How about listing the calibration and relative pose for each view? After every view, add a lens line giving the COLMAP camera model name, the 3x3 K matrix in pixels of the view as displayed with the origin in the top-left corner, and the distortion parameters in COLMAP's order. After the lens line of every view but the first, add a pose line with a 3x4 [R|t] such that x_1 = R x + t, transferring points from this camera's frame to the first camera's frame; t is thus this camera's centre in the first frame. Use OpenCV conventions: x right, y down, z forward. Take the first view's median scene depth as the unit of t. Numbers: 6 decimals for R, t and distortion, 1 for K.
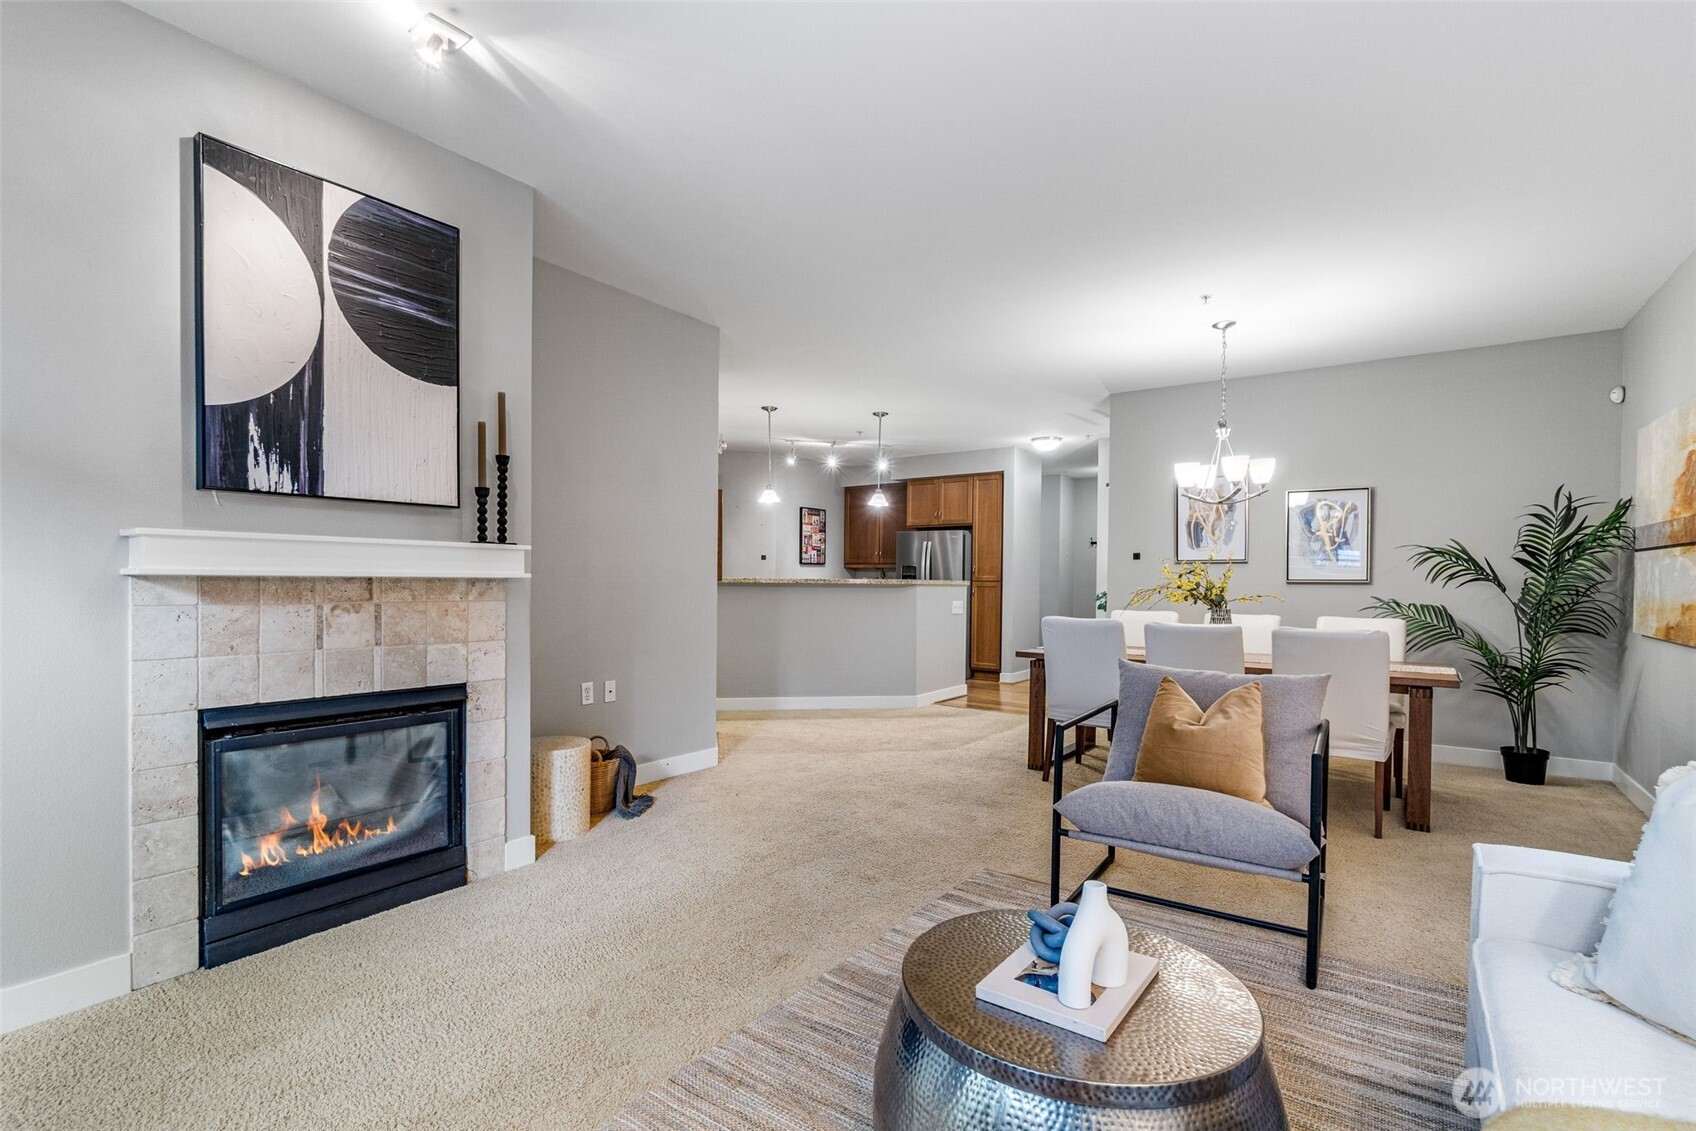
lens RADIAL K [[755.9, 0, 854.8], [0, 755.9, 595.0], [0, 0, 1]] dist [-0.004185, -0.001331]
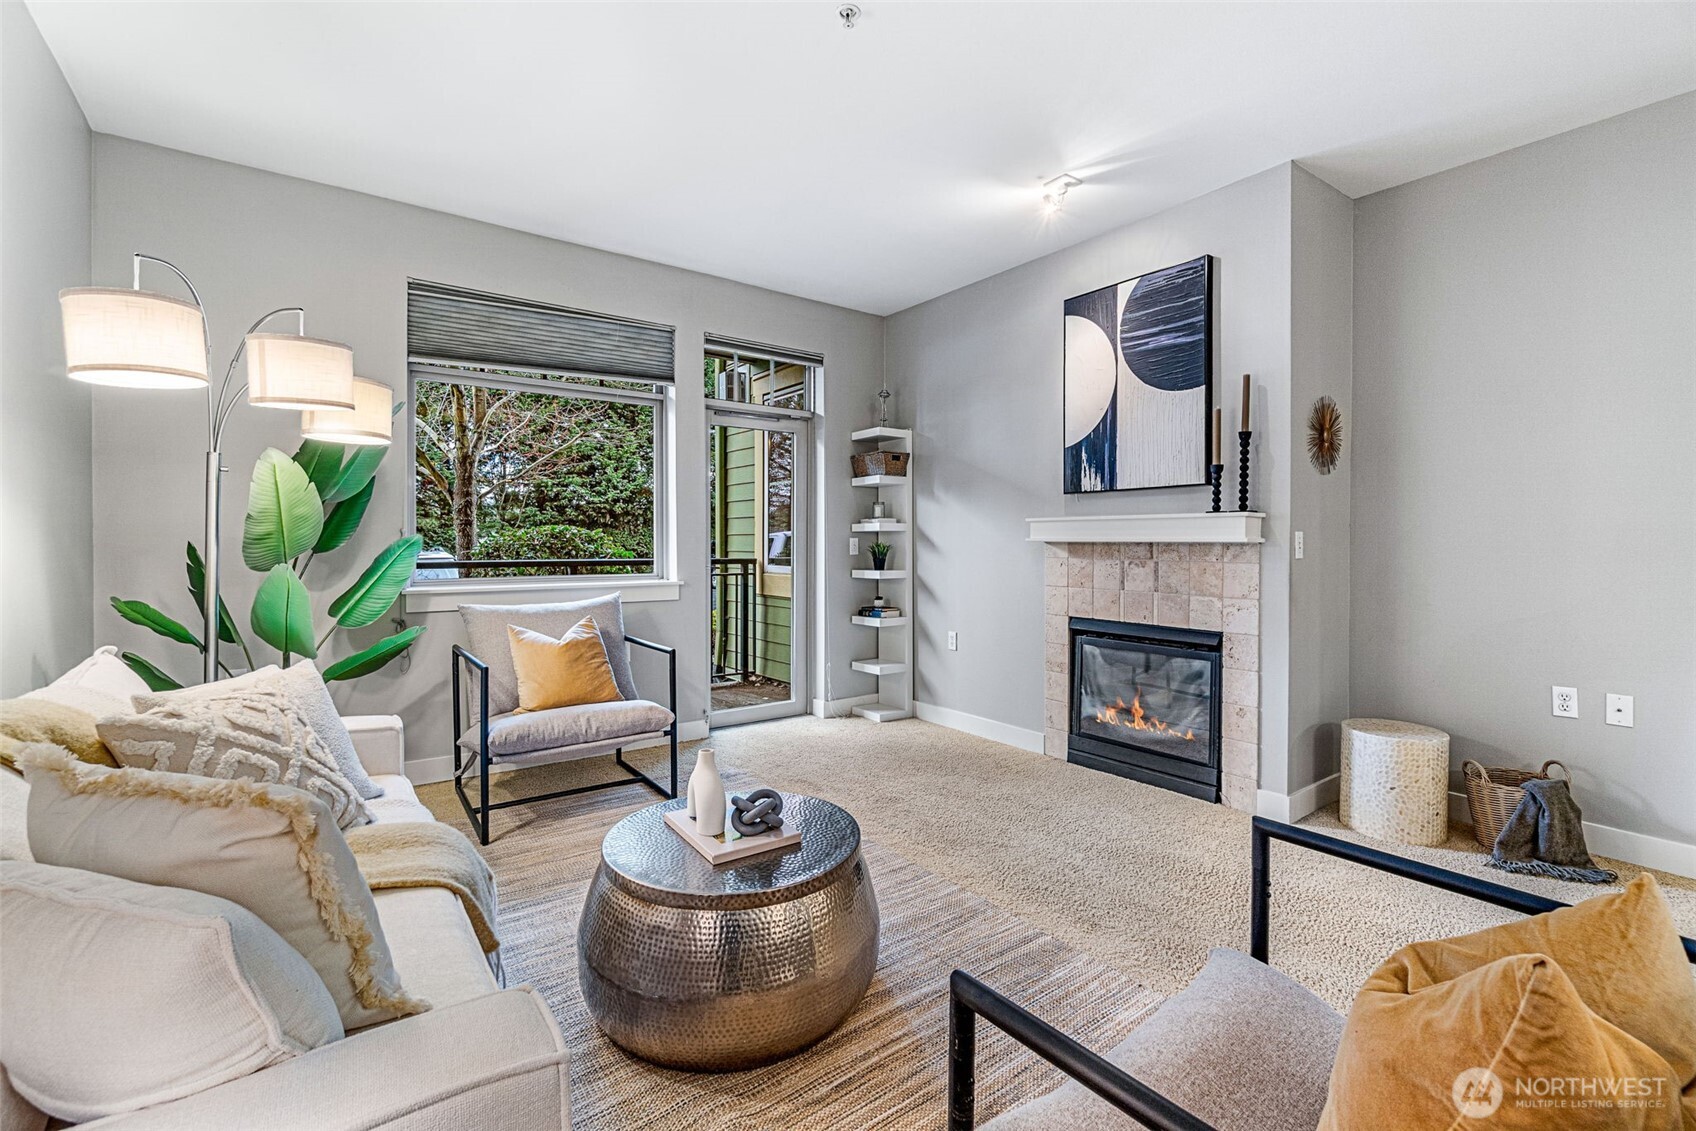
lens RADIAL K [[755.9, 0, 850.8], [0, 755.9, 550.2], [0, 0, 1]] dist [-0.004185, -0.001331]
pose [[-0.303246, 0.002000, -0.952910, 0.870833], [-0.024347, 0.999655, 0.009846, -0.009145], [0.952601, 0.026187, -0.303092, 0.901661]]
